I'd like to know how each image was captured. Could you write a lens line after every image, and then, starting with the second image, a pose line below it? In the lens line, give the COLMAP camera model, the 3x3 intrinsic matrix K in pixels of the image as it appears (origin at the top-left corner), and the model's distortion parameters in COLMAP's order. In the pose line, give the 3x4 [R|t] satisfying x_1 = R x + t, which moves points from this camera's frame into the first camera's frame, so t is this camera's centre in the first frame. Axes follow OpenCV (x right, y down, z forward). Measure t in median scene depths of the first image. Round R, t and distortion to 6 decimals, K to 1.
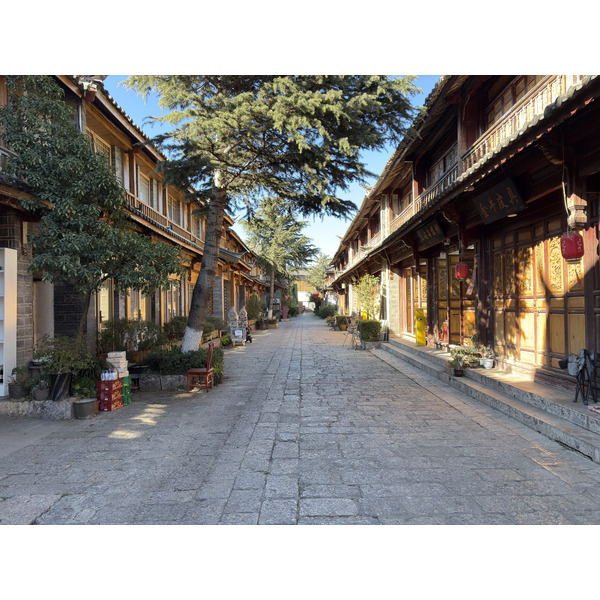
lens RADIAL K [[448.4, 0, 300.5], [0, 448.4, 307.5], [0, 0, 1]] dist [0.039119, -0.005963]
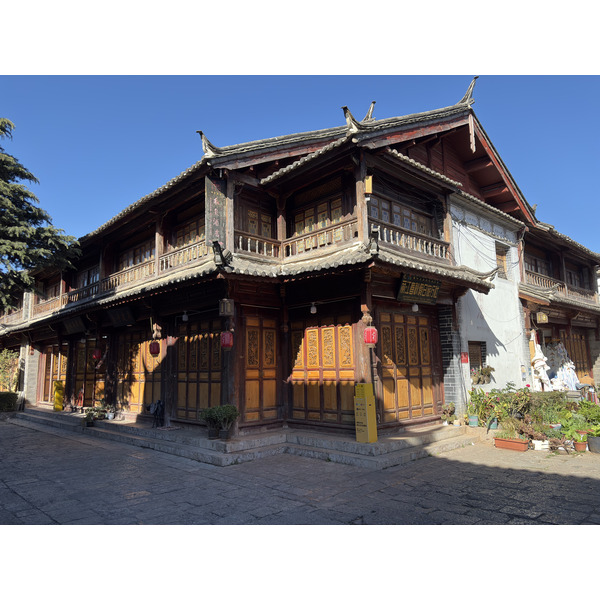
lens RADIAL K [[448.4, 0, 300.5], [0, 448.4, 307.5], [0, 0, 1]] dist [0.039119, -0.005963]
pose [[0.716847, 0.101155, 0.689853, -0.212683], [0.006881, 0.988345, -0.152074, -0.002379], [-0.697196, 0.113761, 0.707797, -0.559438]]
